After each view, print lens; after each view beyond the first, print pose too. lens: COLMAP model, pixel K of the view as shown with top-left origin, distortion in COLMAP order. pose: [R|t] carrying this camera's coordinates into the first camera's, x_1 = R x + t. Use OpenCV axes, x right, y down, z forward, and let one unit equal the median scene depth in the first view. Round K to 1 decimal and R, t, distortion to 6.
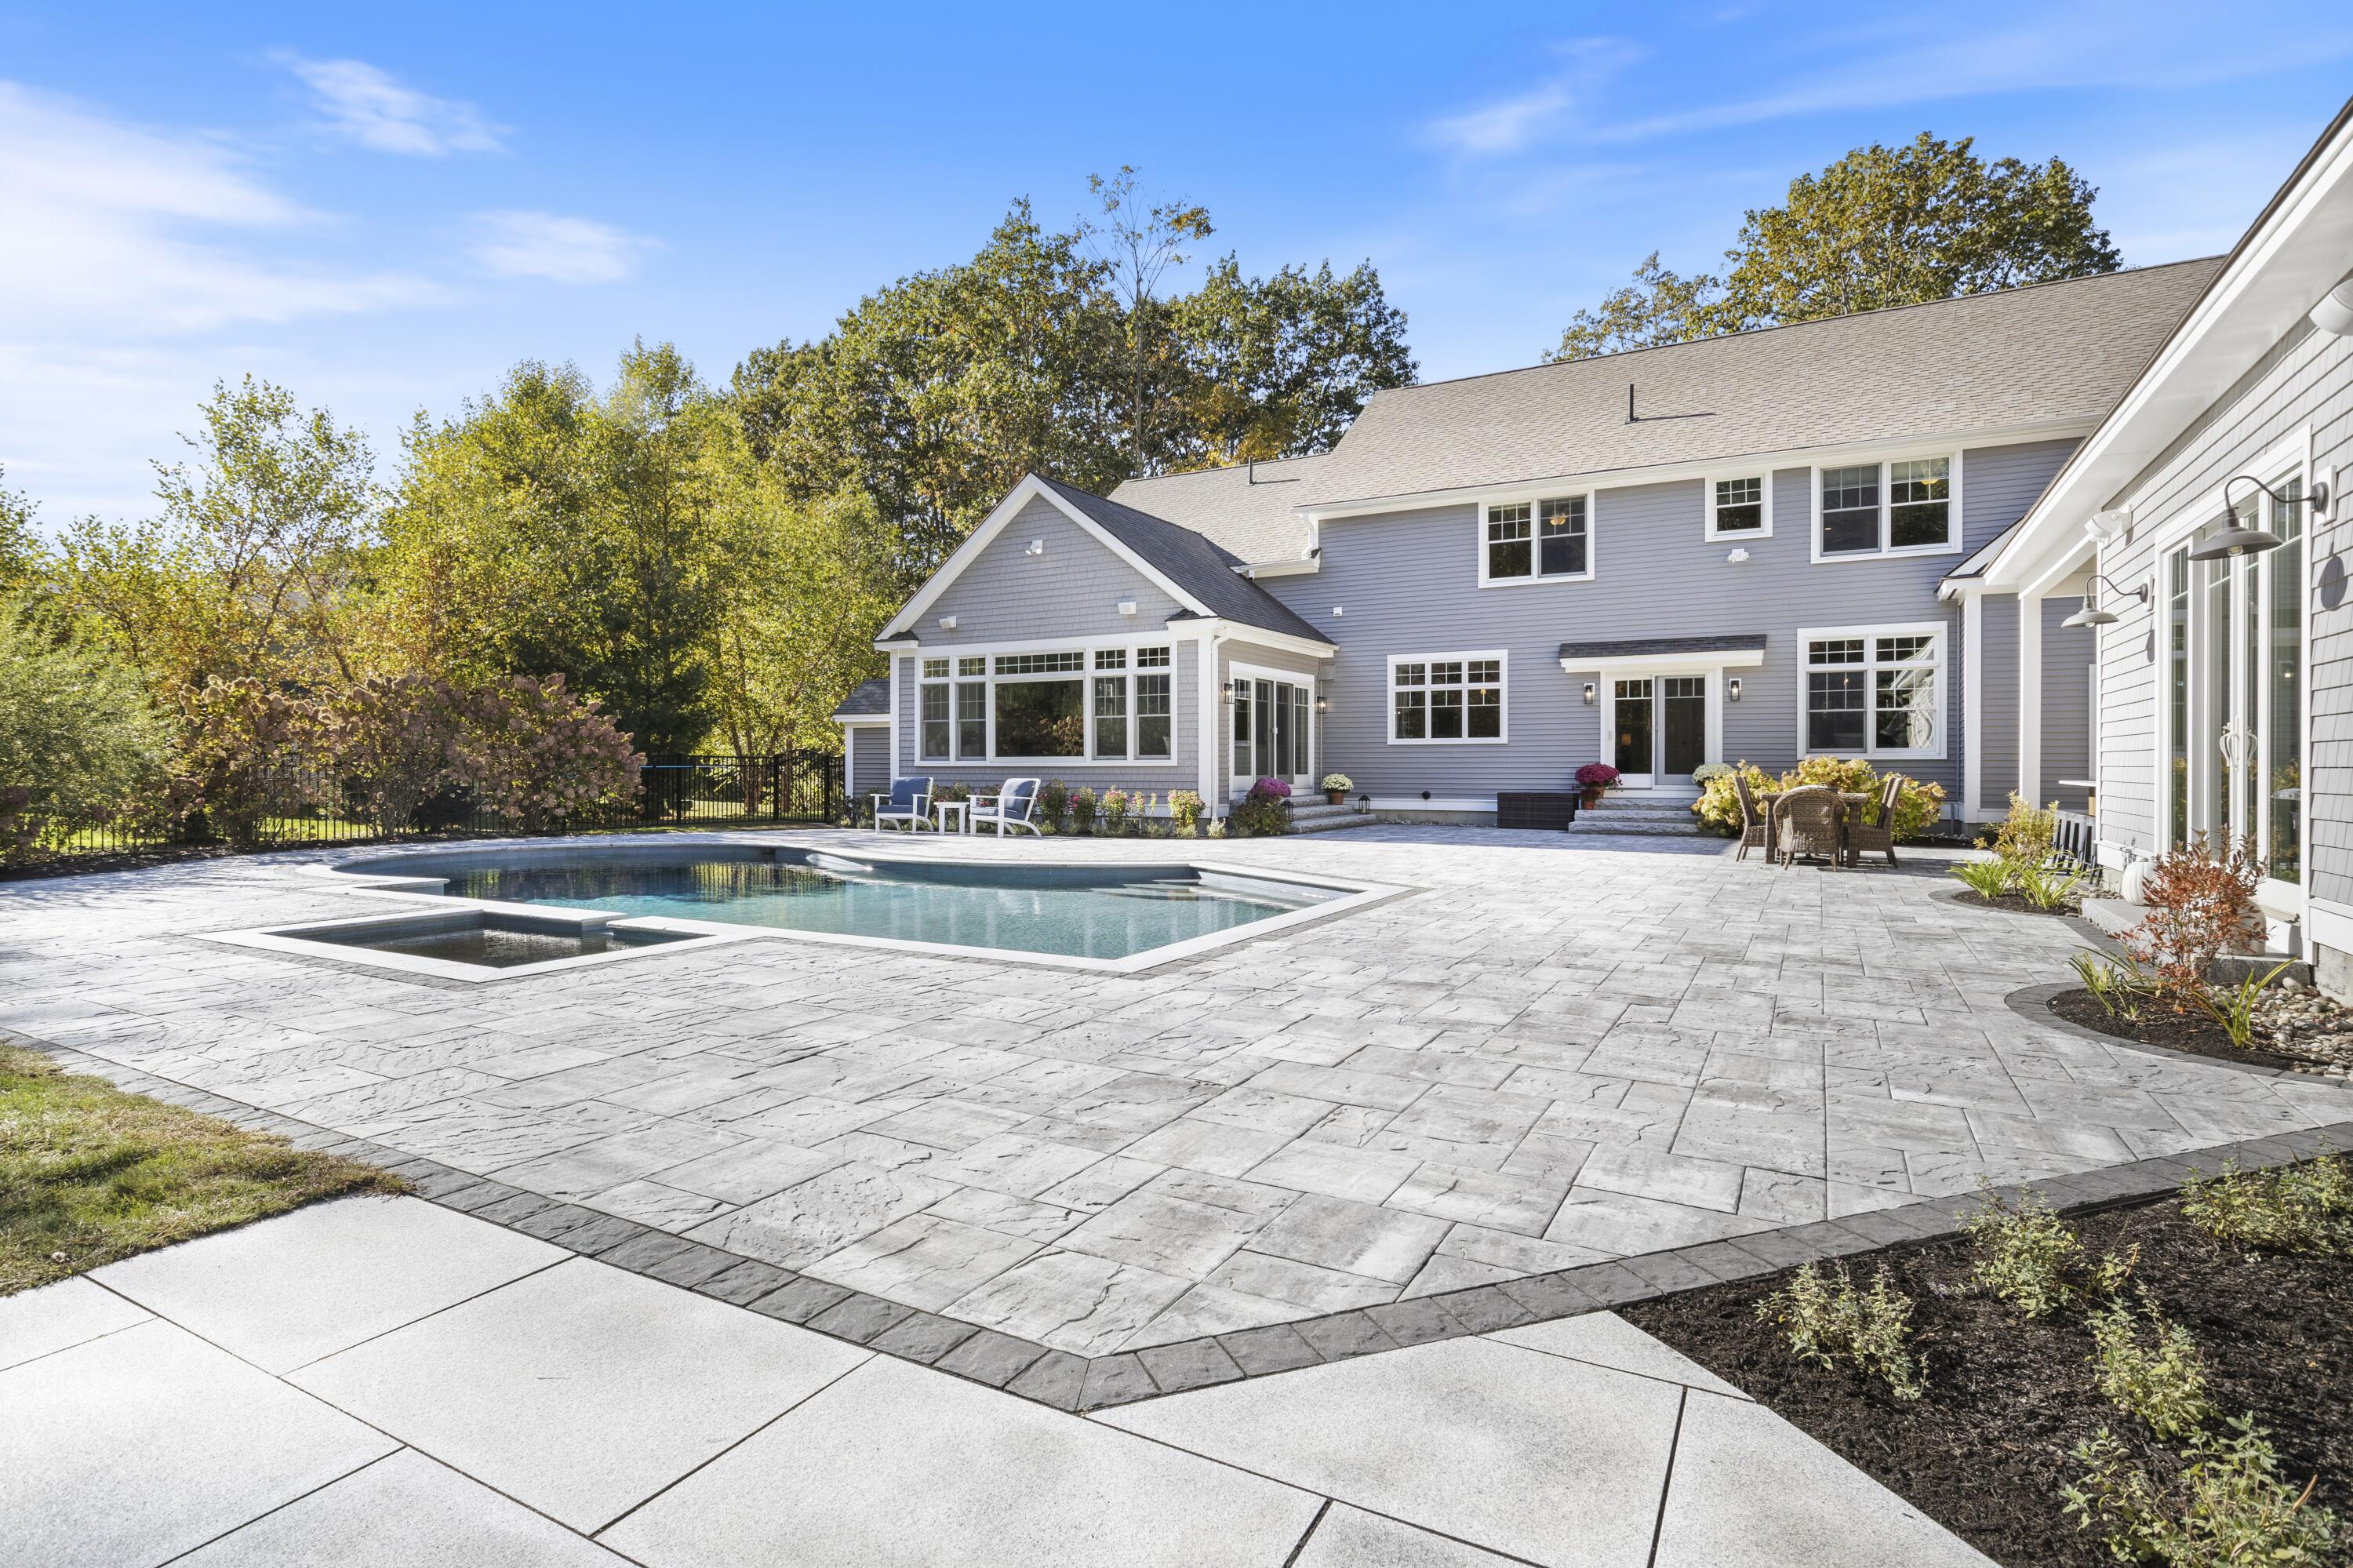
lens RADIAL K [[1164.3, 0, 1176.5], [0, 1164.3, 784.0], [0, 0, 1]] dist [-0.003294, -0.000281]
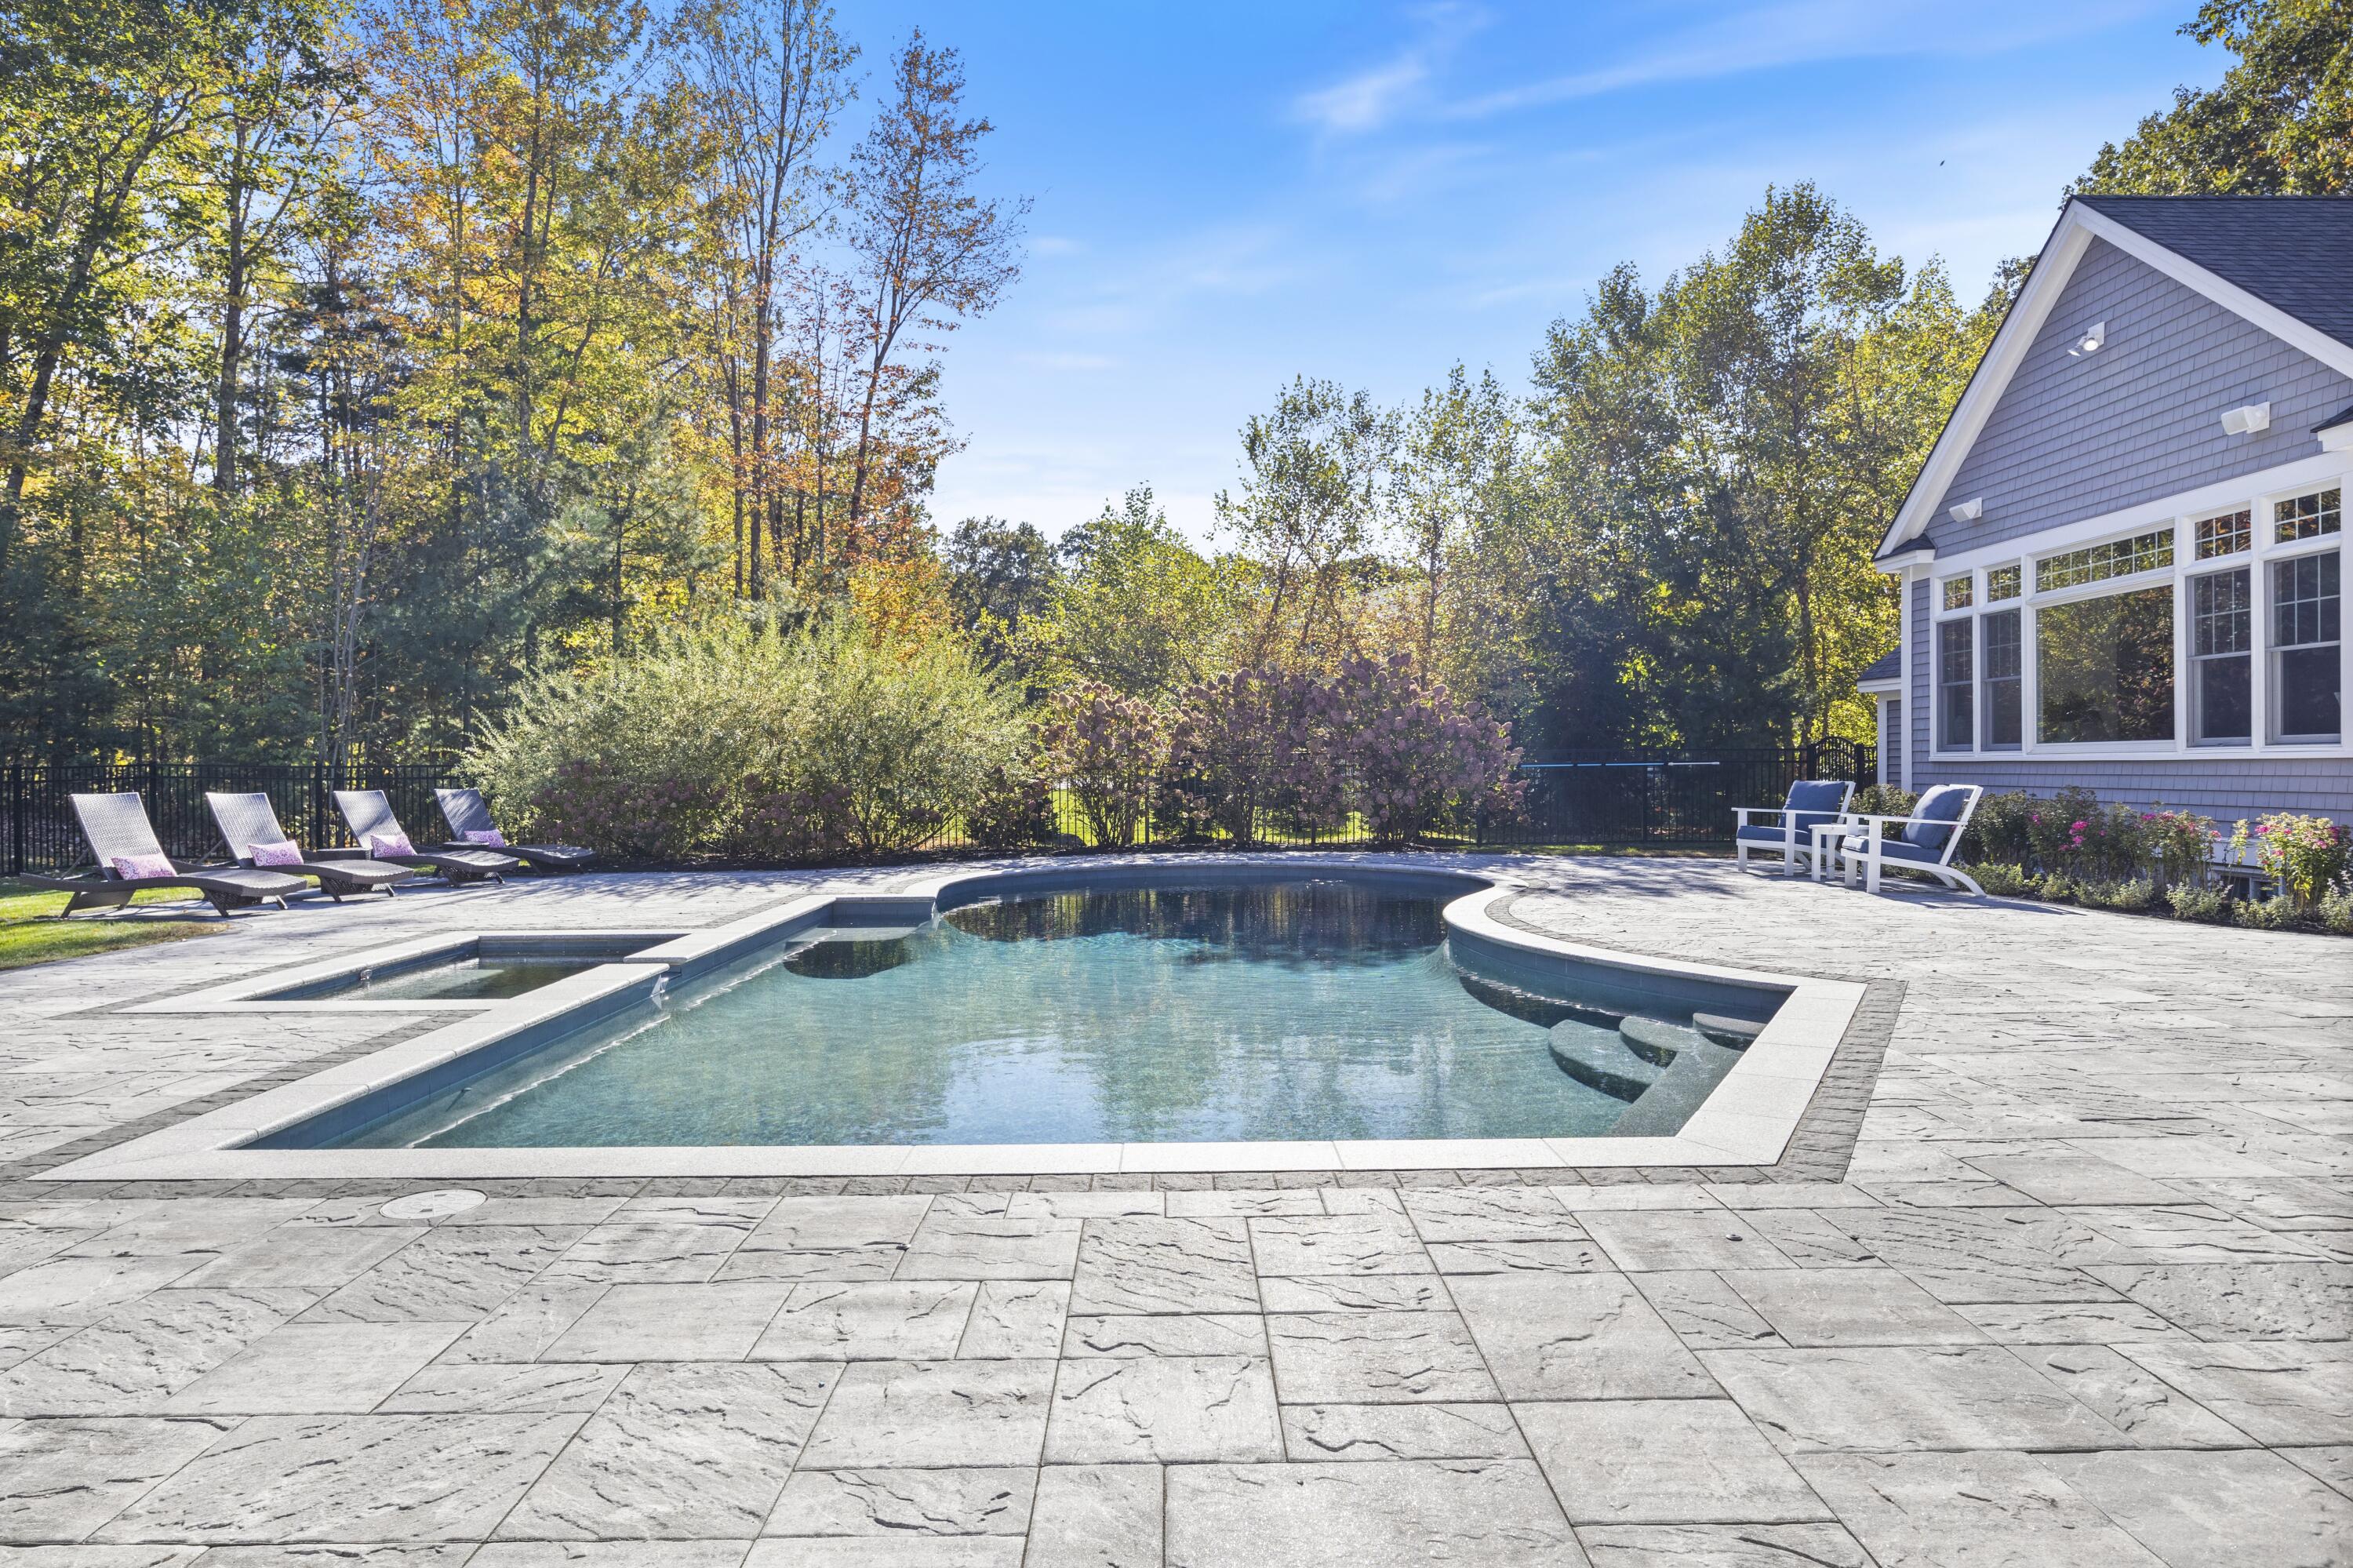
lens RADIAL K [[1412.5, 0, 1176.5], [0, 1412.5, 784.0], [0, 0, 1]] dist [-0.000449, -0.001215]
pose [[0.492699, 0.004963, -0.870185, 0.226390], [-0.001360, 0.999987, 0.004933, -0.007141], [0.870198, -0.001247, 0.492700, 0.329388]]
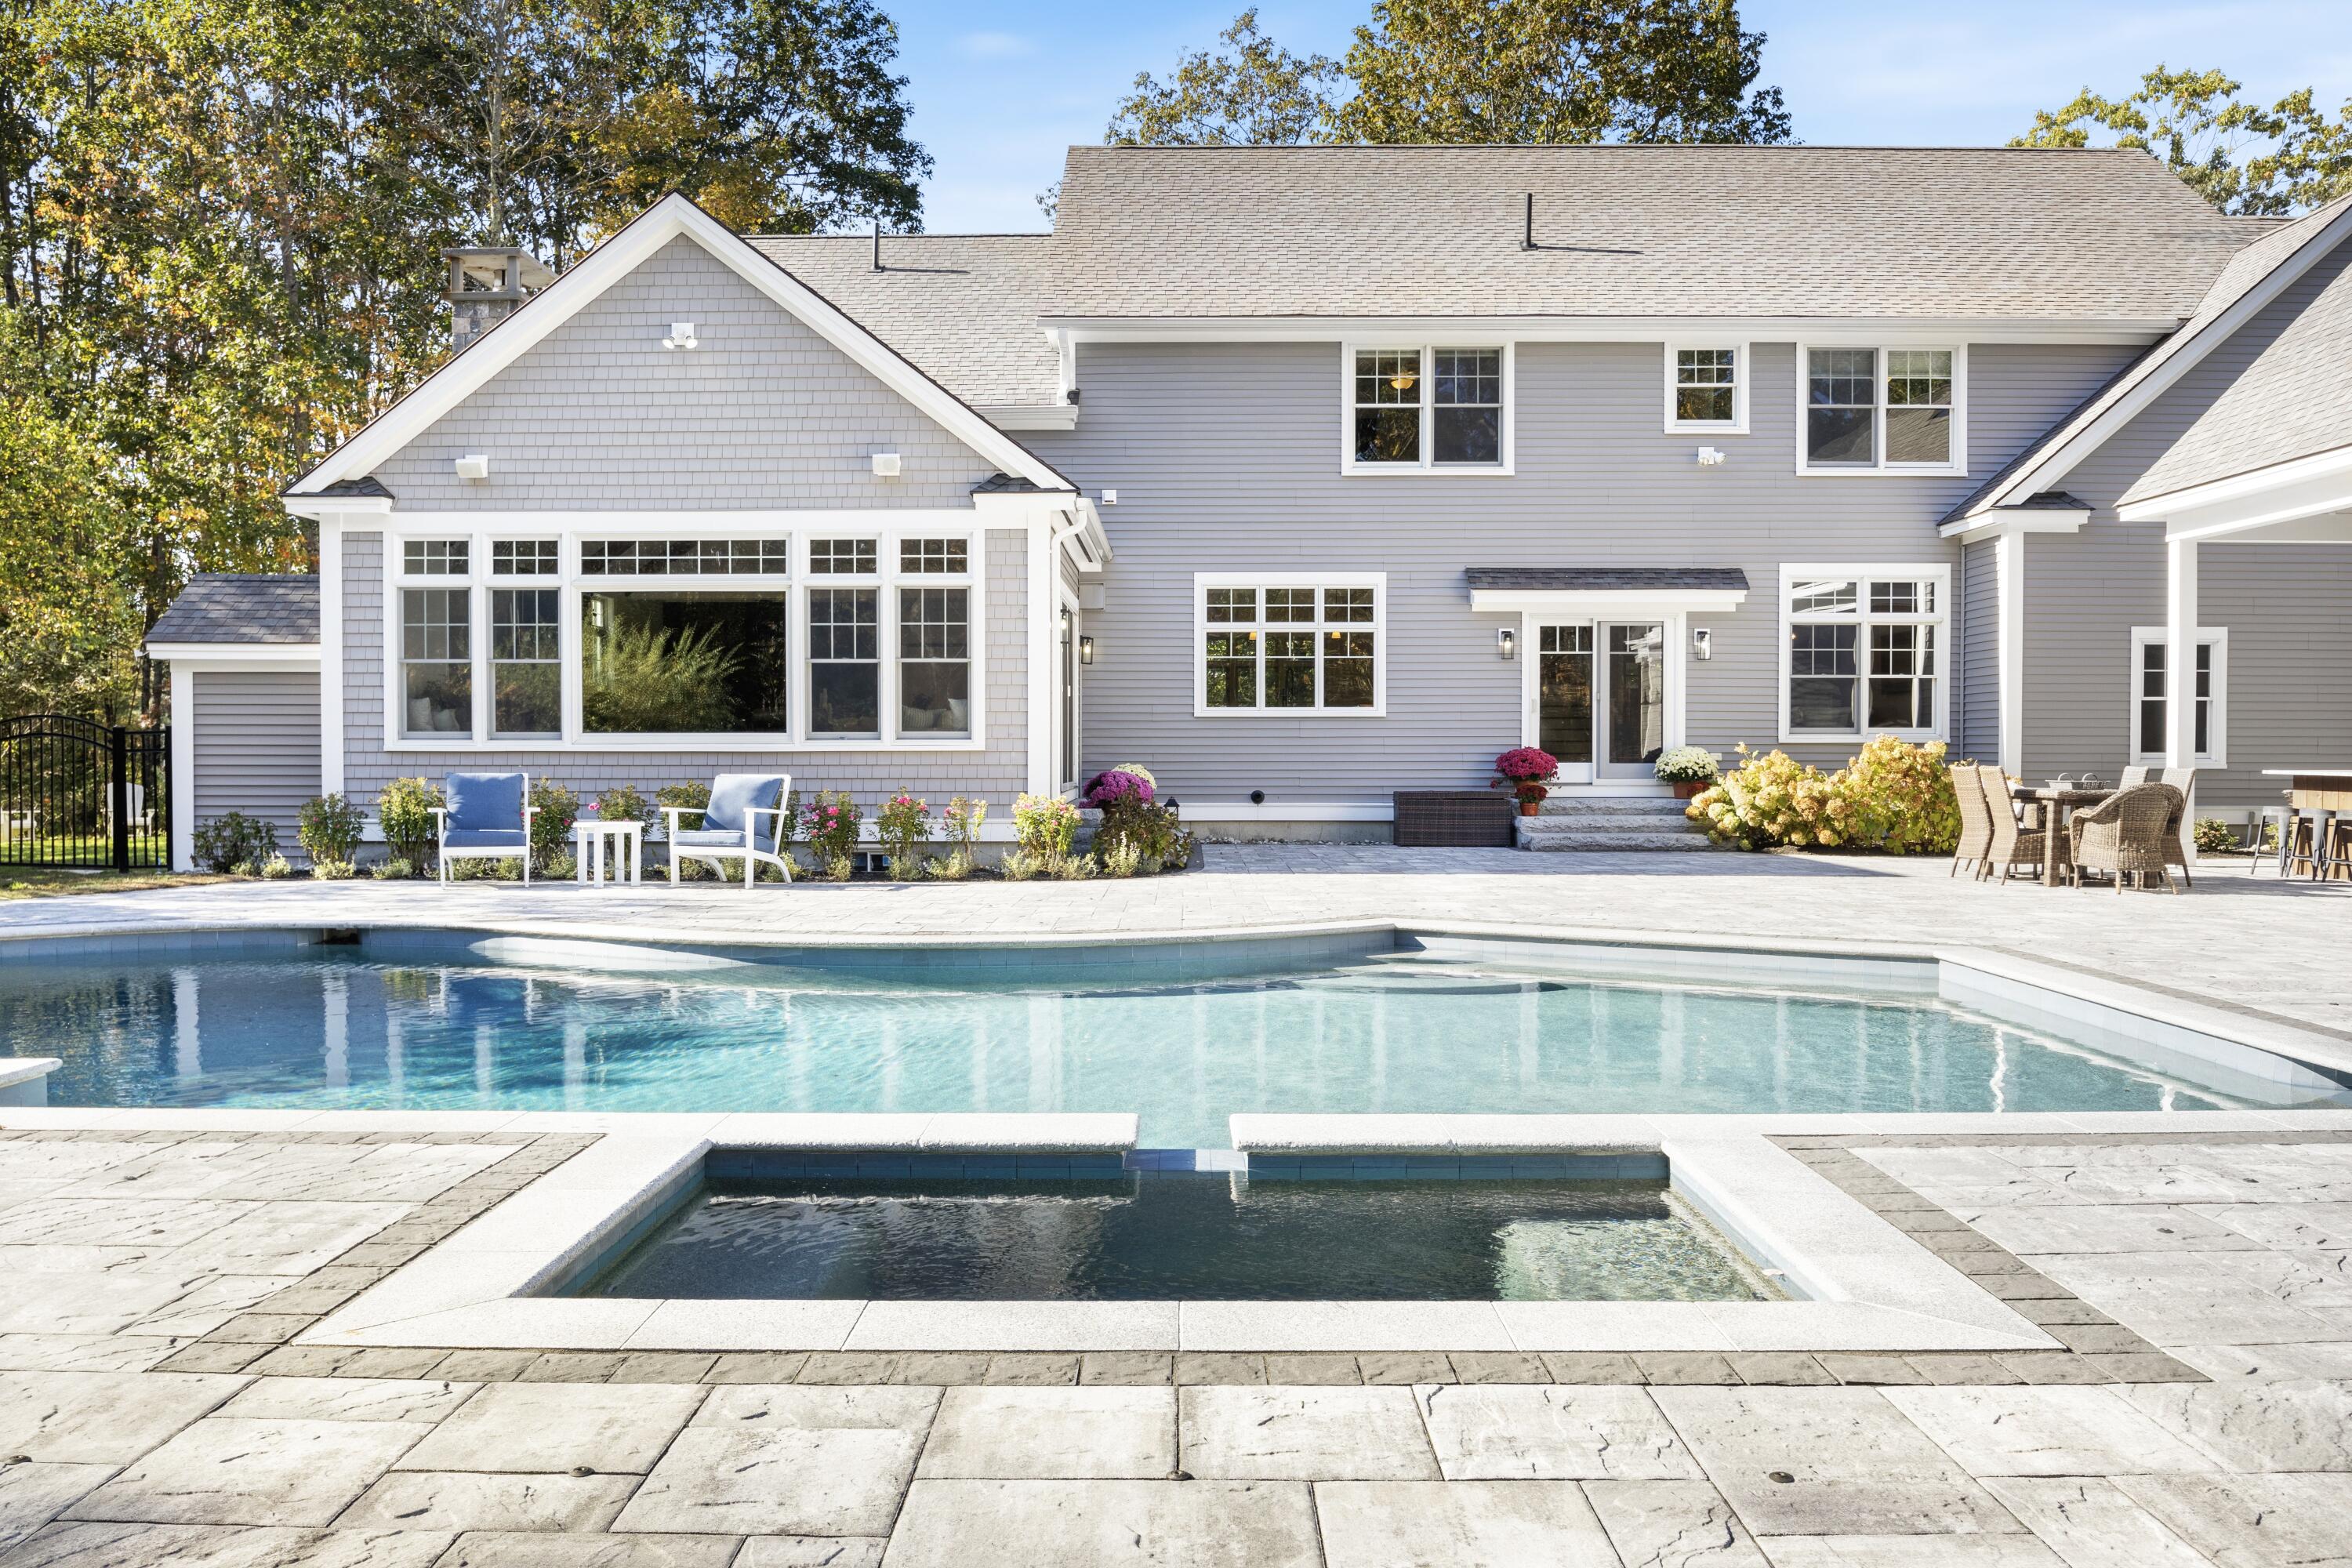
lens RADIAL K [[1817.7, 0, 1178.5], [0, 1817.7, 801.4], [0, 0, 1]] dist [-0.020150, 0.000737]
pose [[0.877215, -0.012883, 0.479925, -0.317568], [0.007430, 0.999884, 0.013260, -0.001660], [-0.480041, -0.008066, 0.877209, 0.166494]]
